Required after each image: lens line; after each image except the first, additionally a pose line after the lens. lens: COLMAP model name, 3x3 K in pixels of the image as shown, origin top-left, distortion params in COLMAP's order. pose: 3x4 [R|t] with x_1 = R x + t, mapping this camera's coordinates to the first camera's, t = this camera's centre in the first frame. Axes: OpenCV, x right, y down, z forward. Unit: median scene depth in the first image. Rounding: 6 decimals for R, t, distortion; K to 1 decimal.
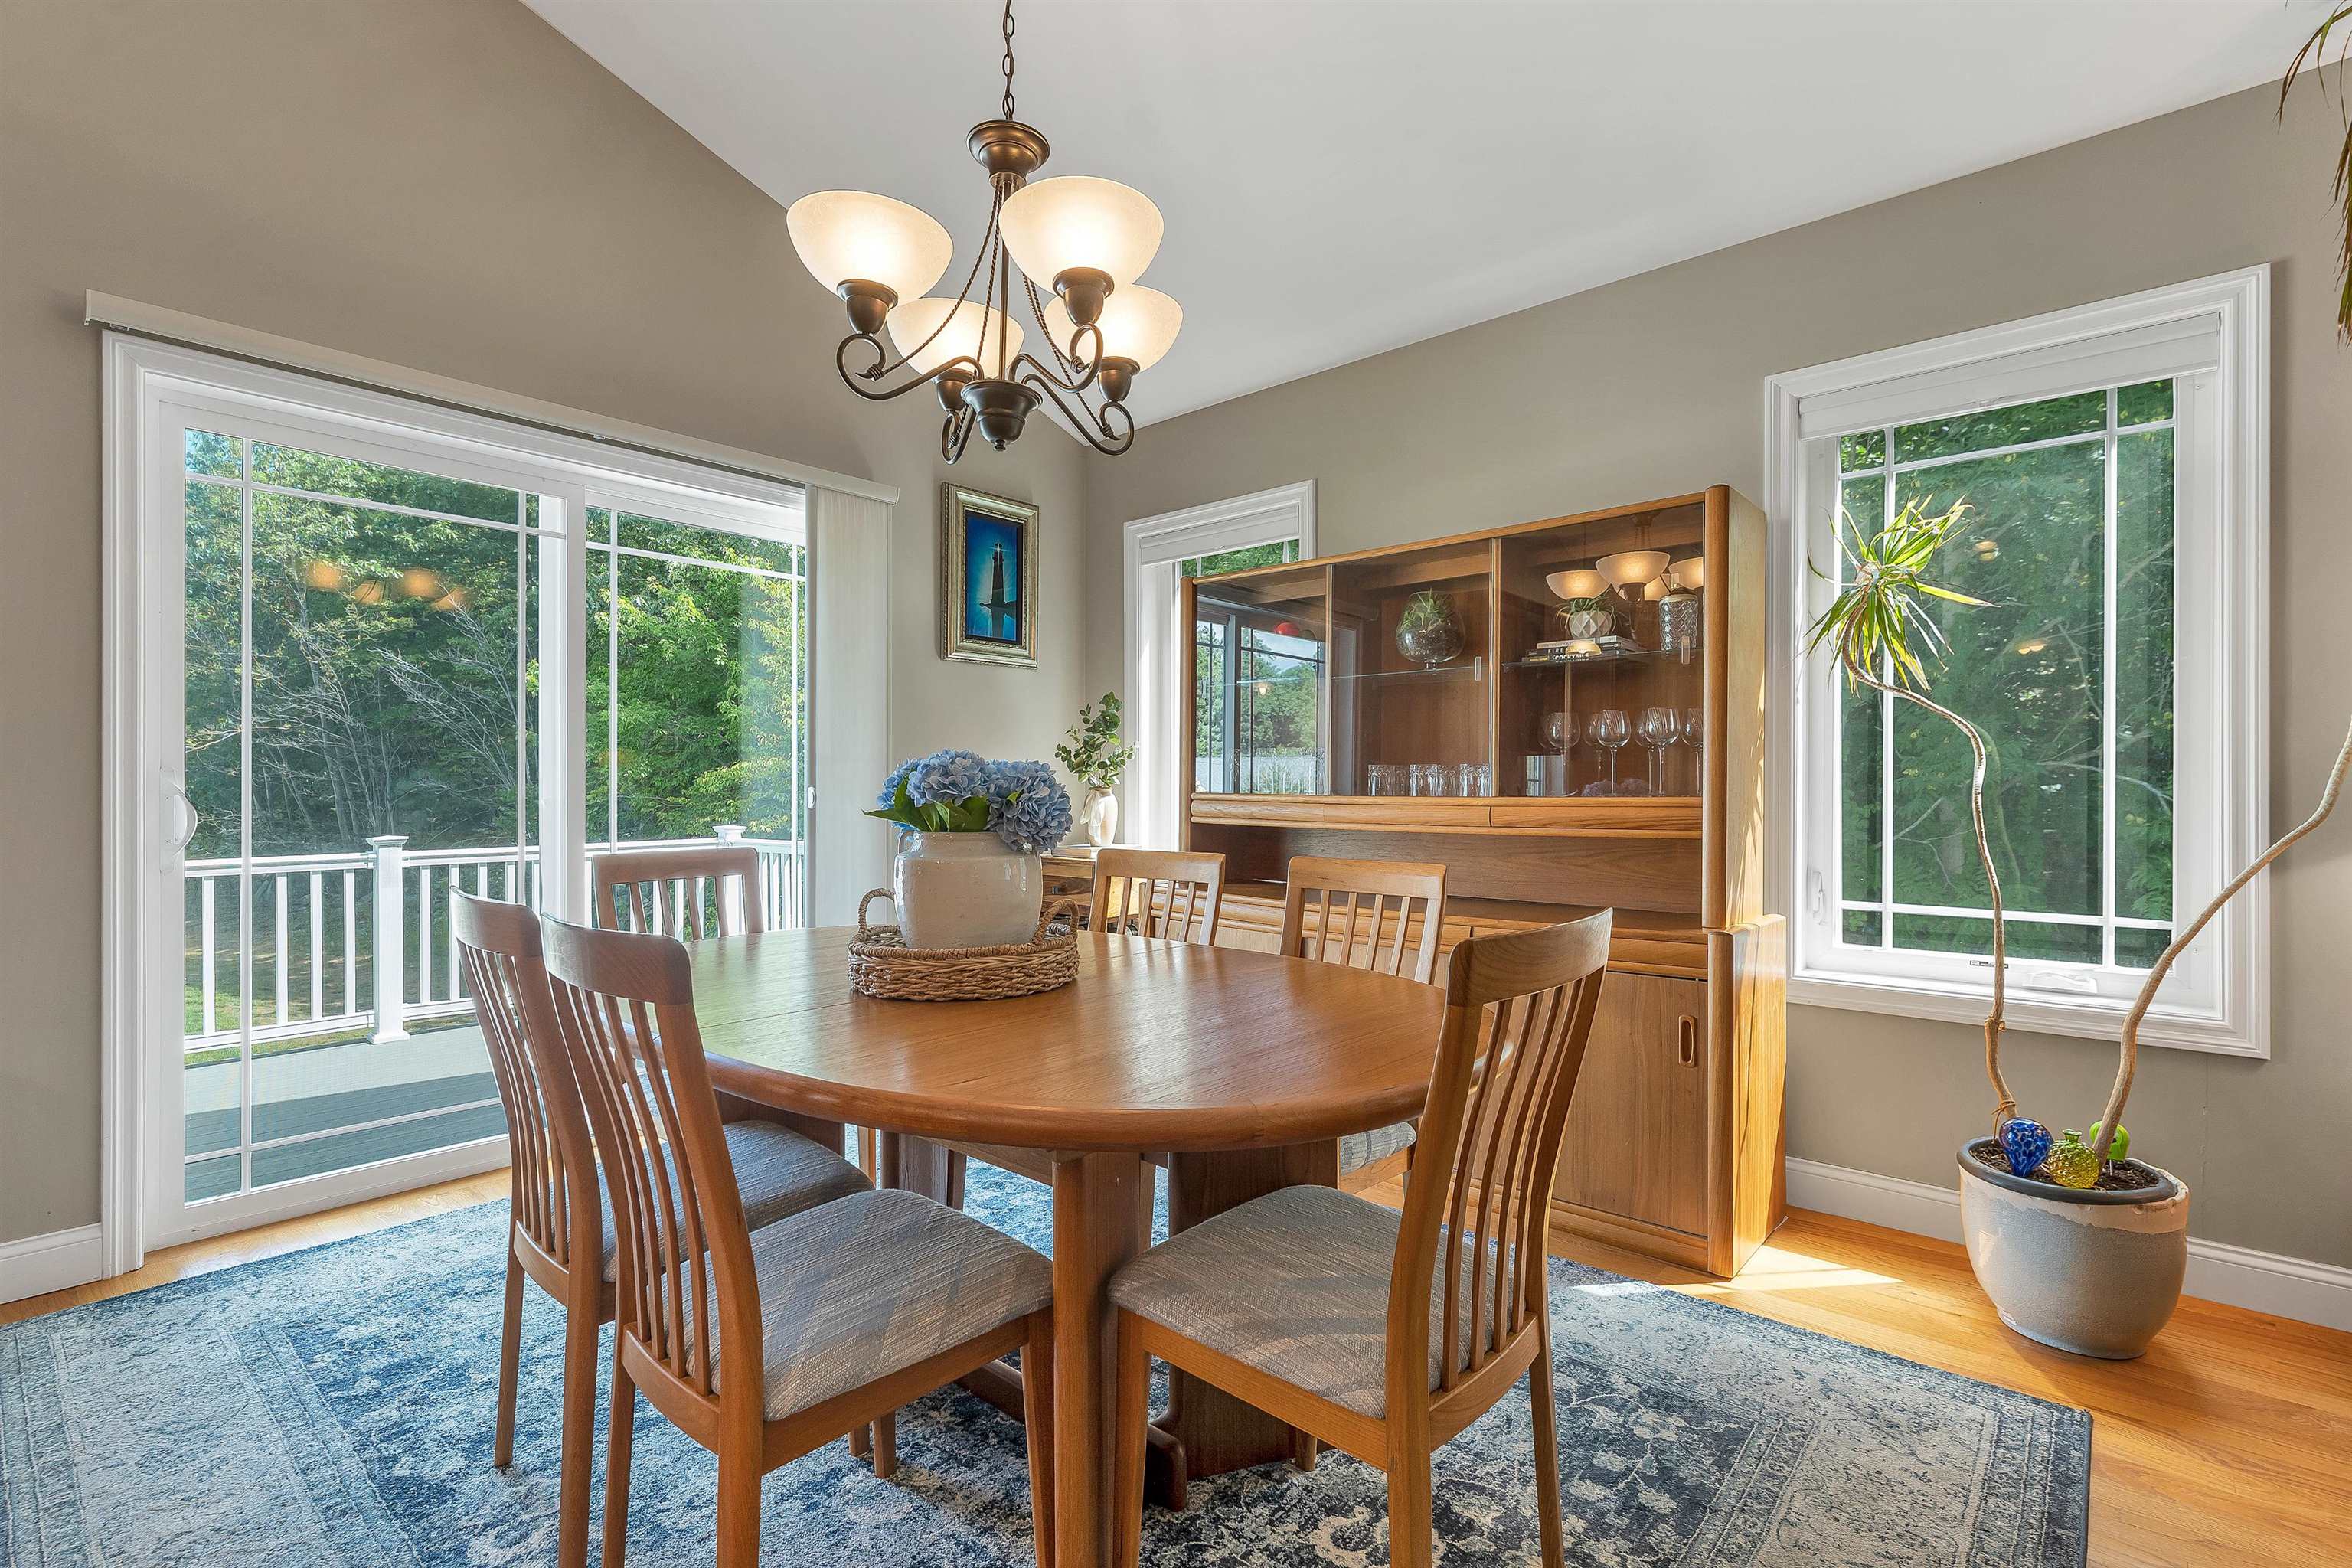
lens RADIAL K [[1081.7, 0, 1170.5], [0, 1081.7, 791.2], [0, 0, 1]] dist [0.000852, 0.000342]
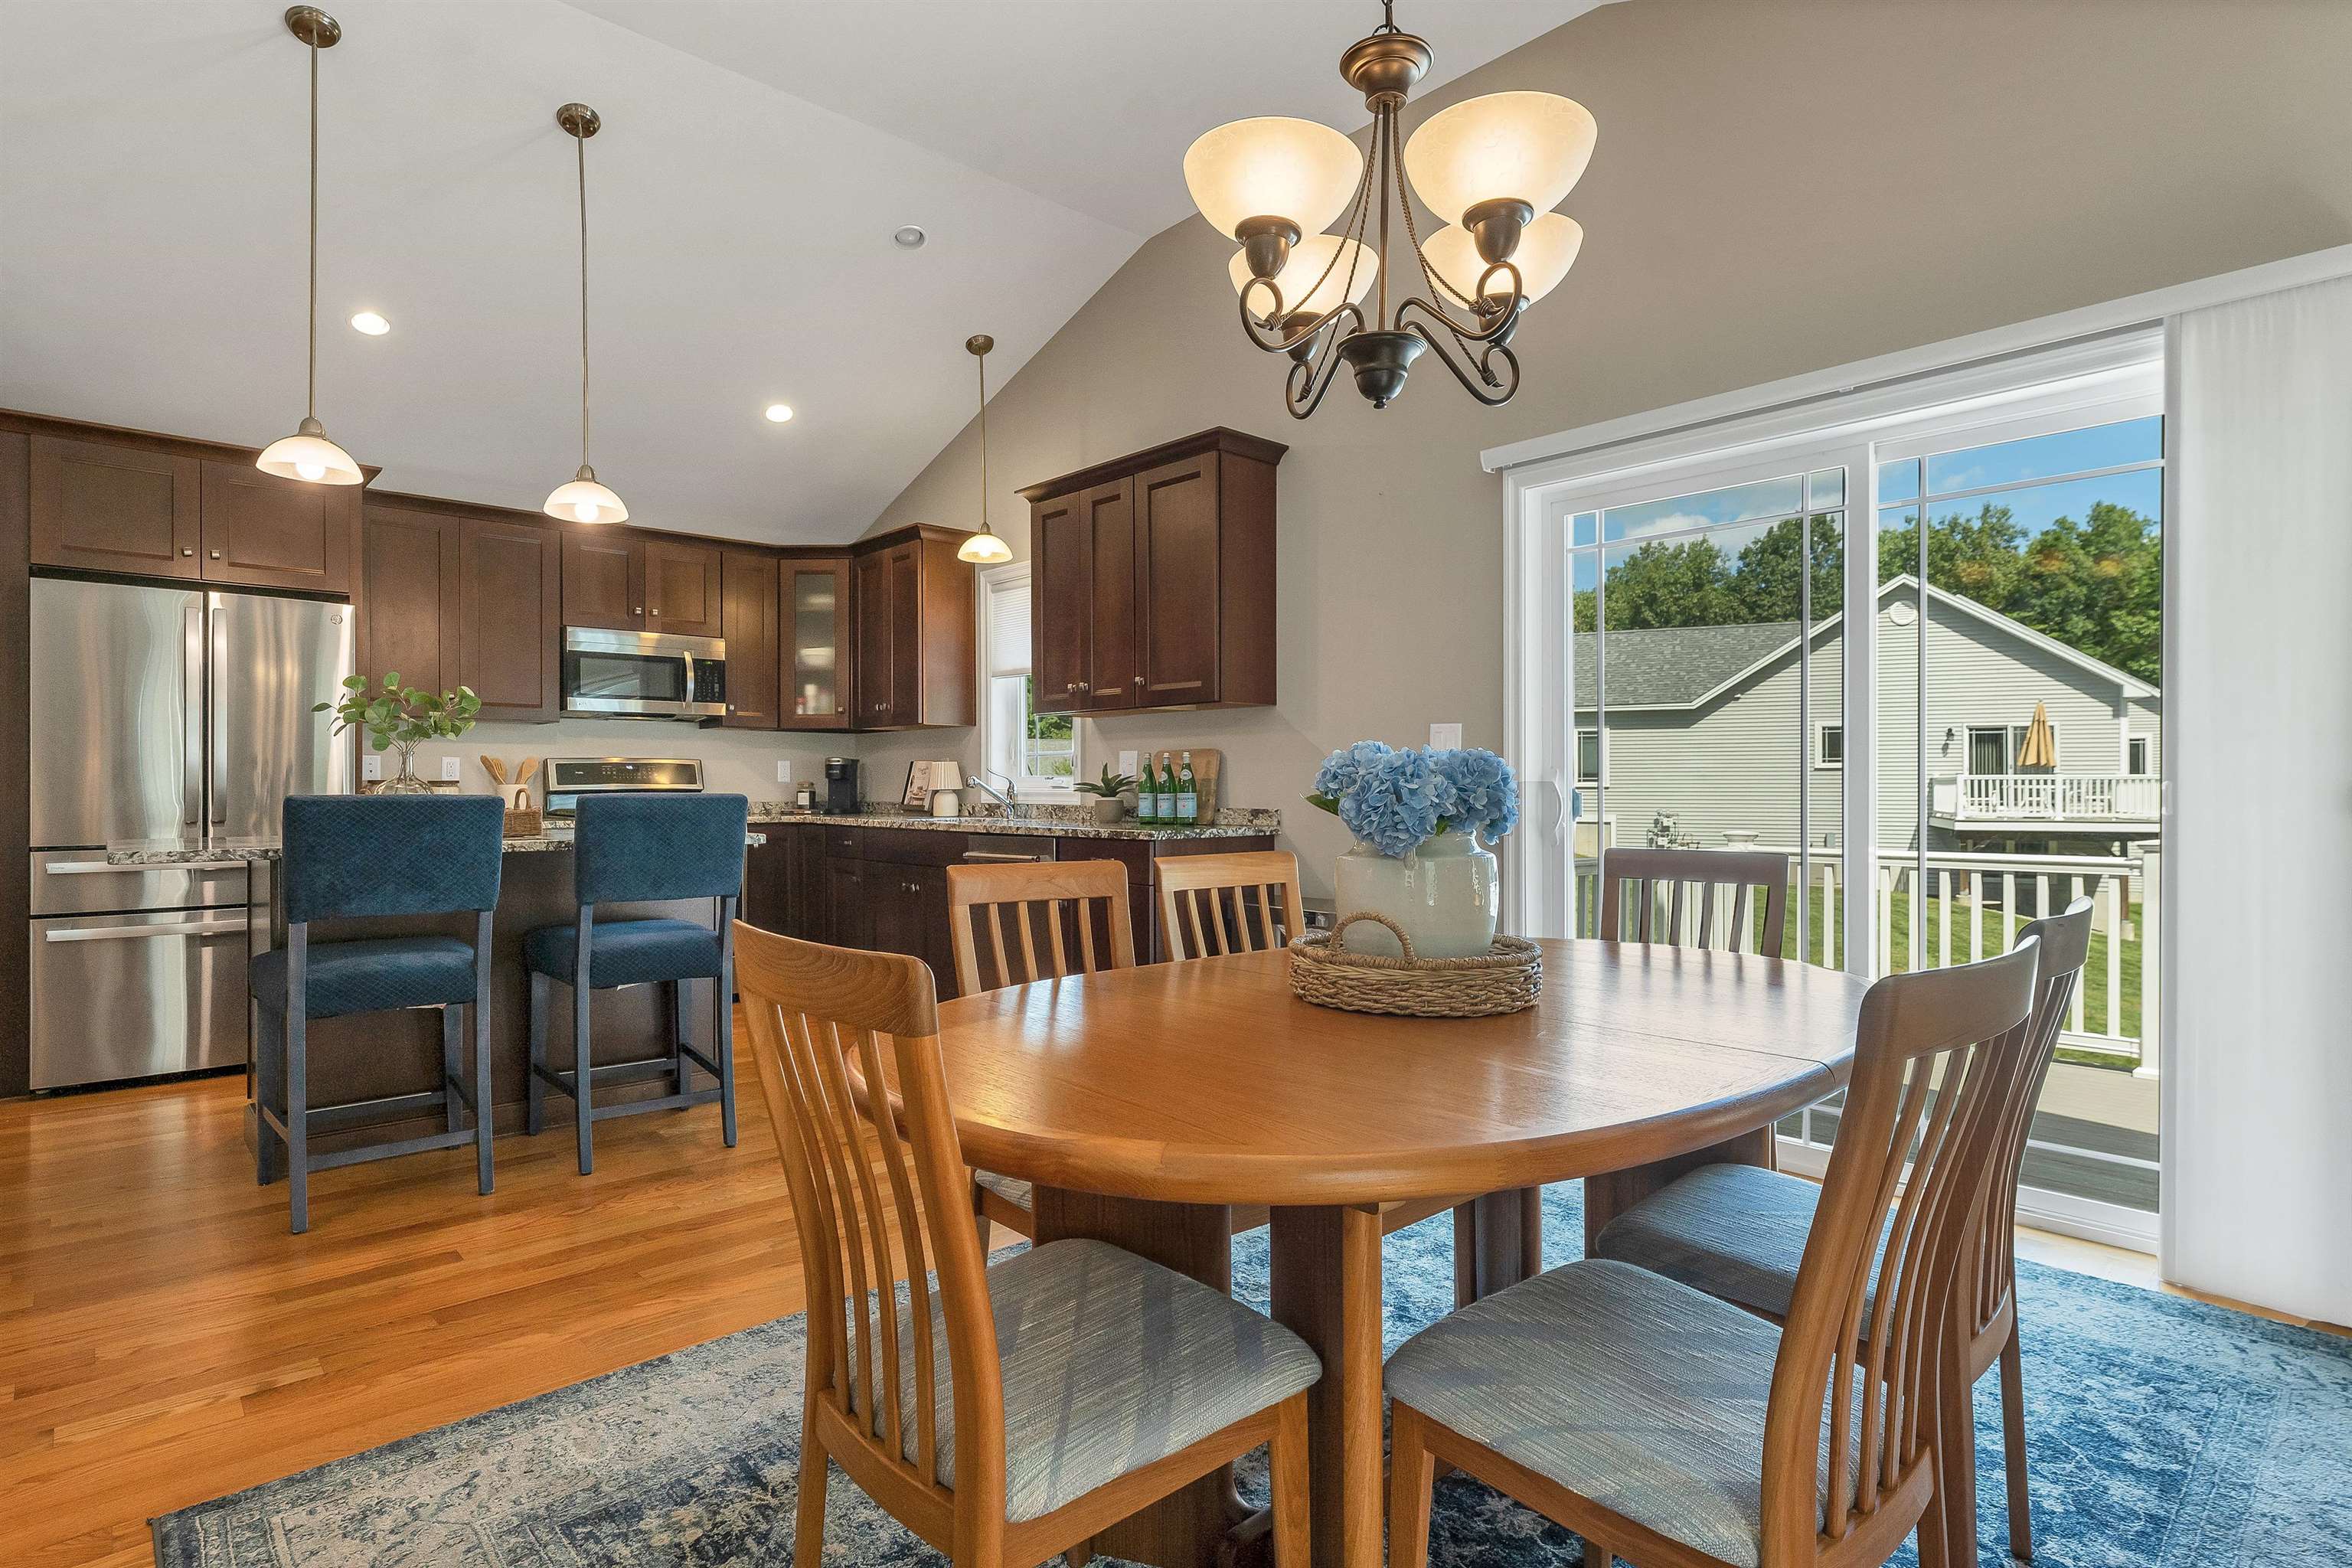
lens RADIAL K [[1190.2, 0, 1181.3], [0, 1190.2, 790.5], [0, 0, 1]] dist [0.003434, 0.000505]
pose [[-0.099952, 0.005219, -0.994979, 0.550650], [-0.004828, 0.999972, 0.005730, 0.000934], [0.994981, 0.005376, -0.099924, 0.600341]]
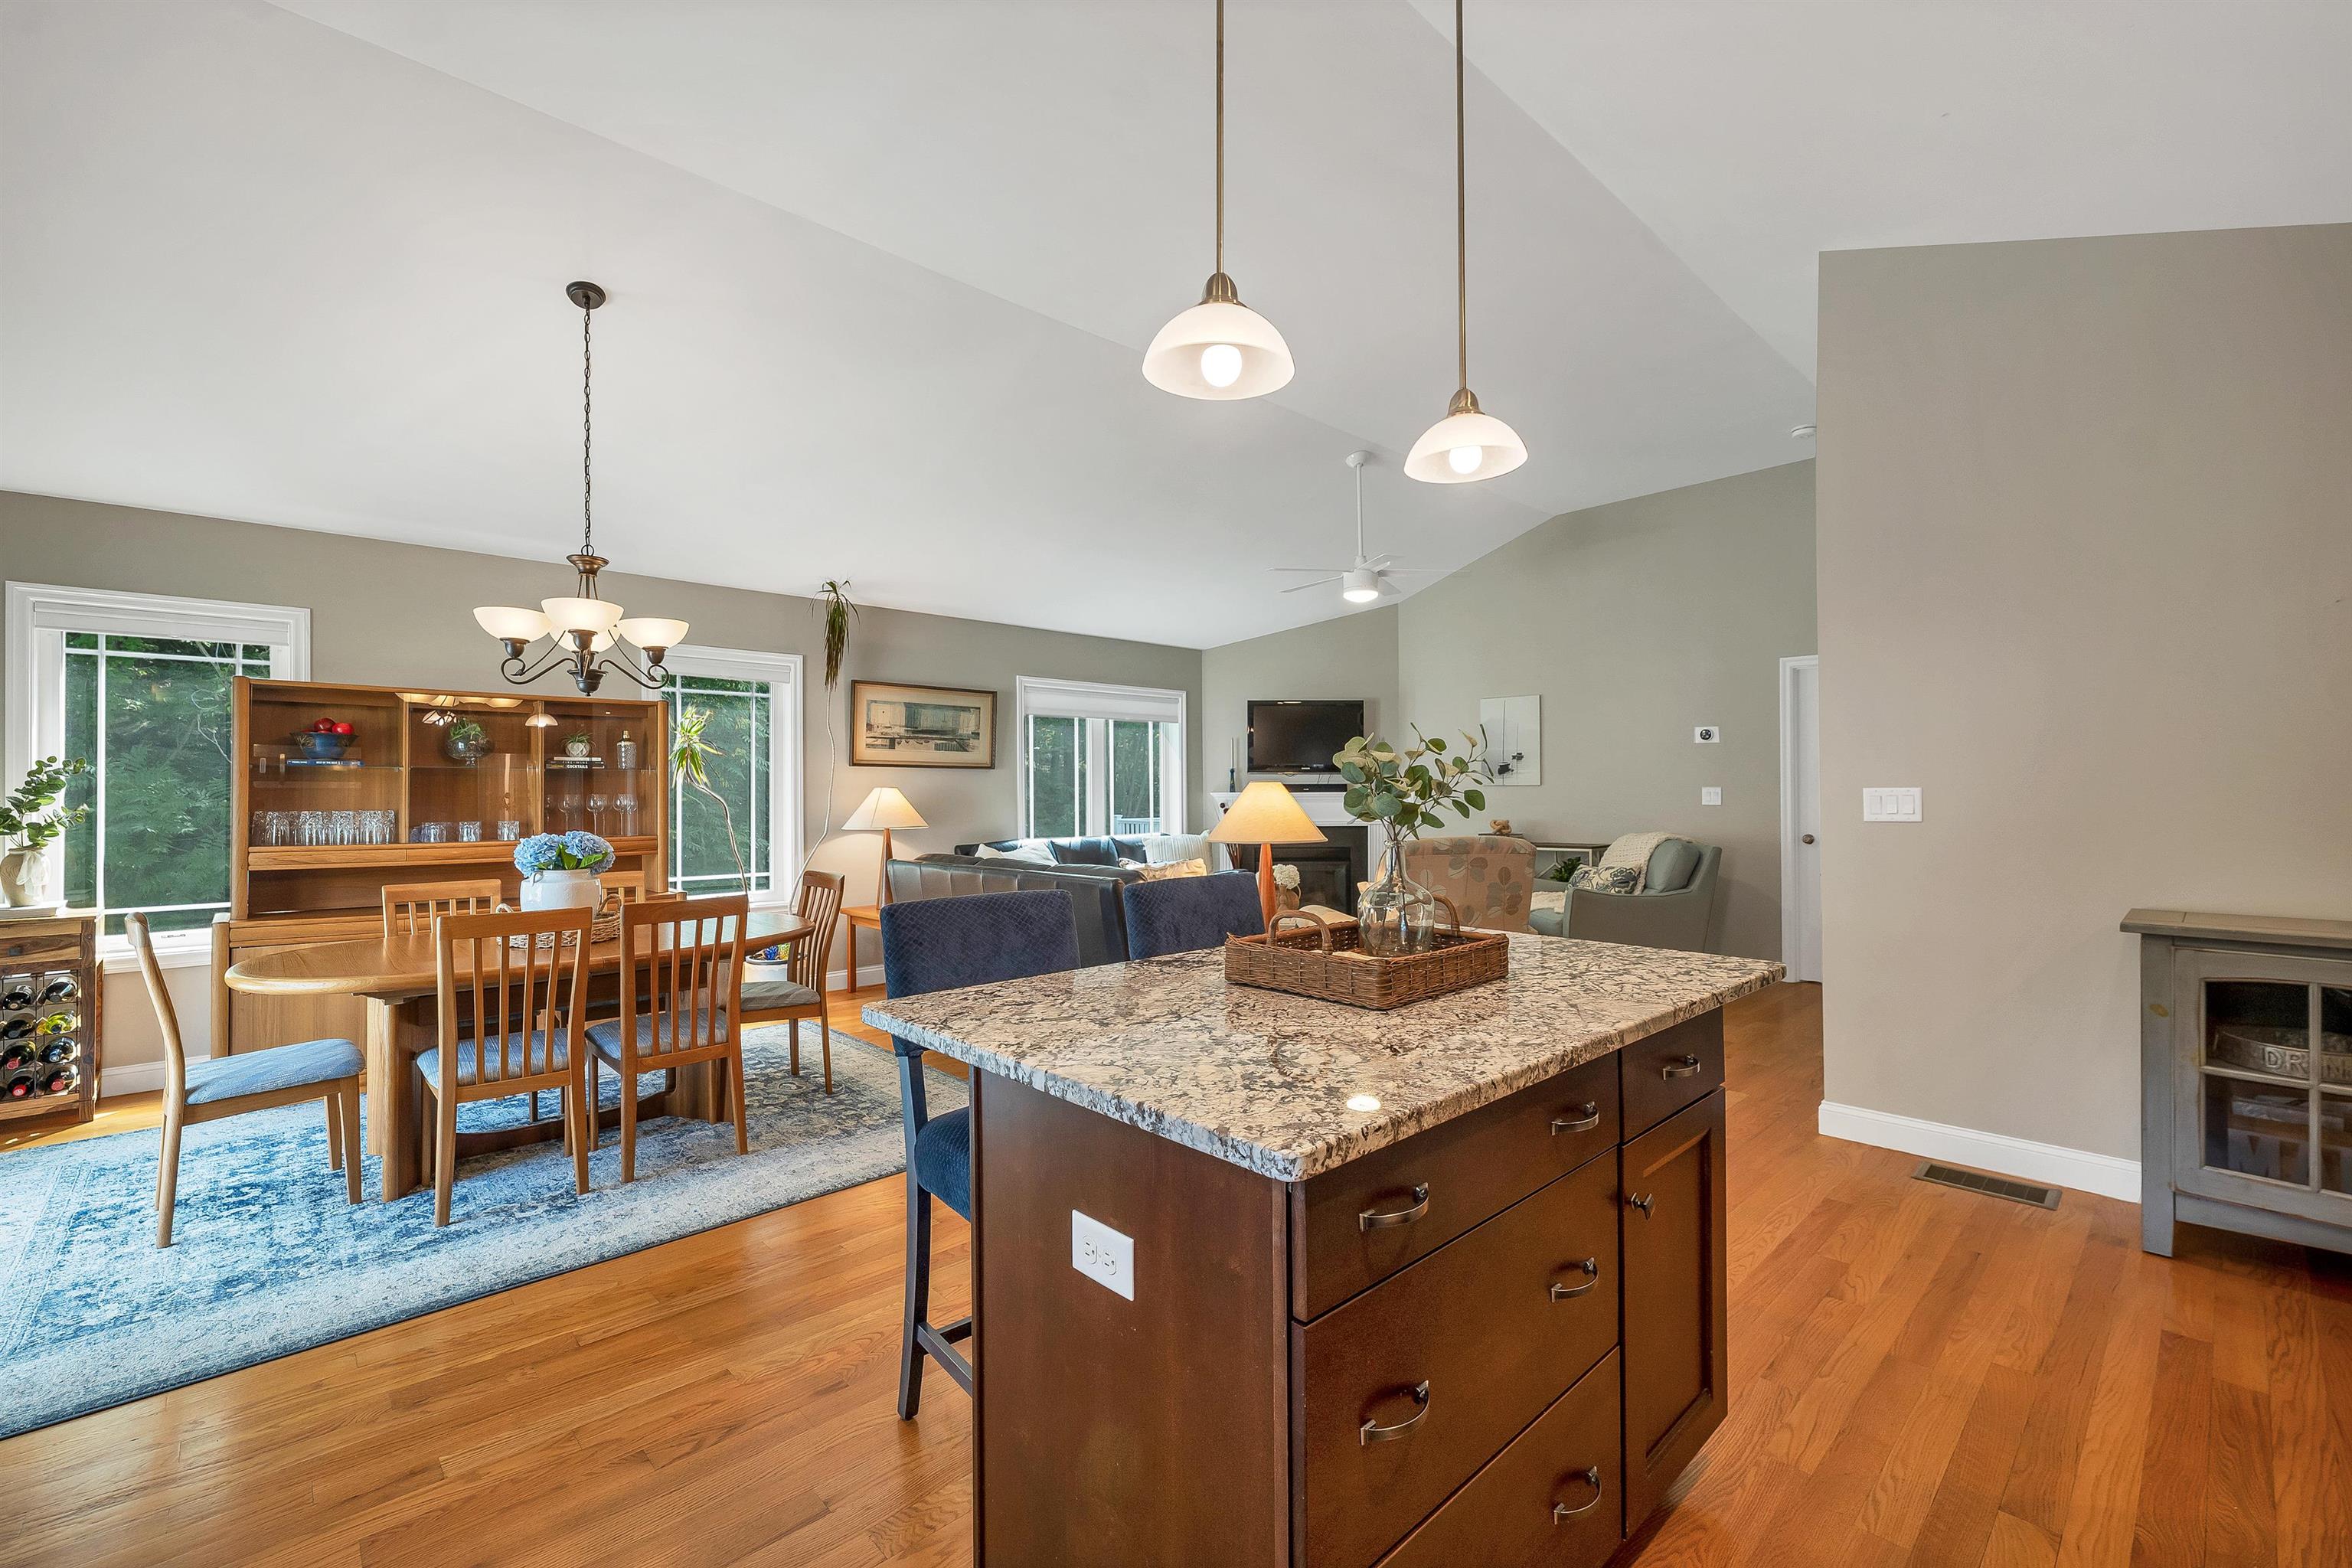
lens RADIAL K [[978.0, 0, 1169.6], [0, 978.0, 784.4], [0, 0, 1]] dist [0.002659, -0.000255]
pose [[0.094316, 0.009202, 0.995500, -1.314826], [0.009244, 0.999906, -0.010118, -0.064053], [-0.995499, 0.010156, 0.094222, -0.242310]]
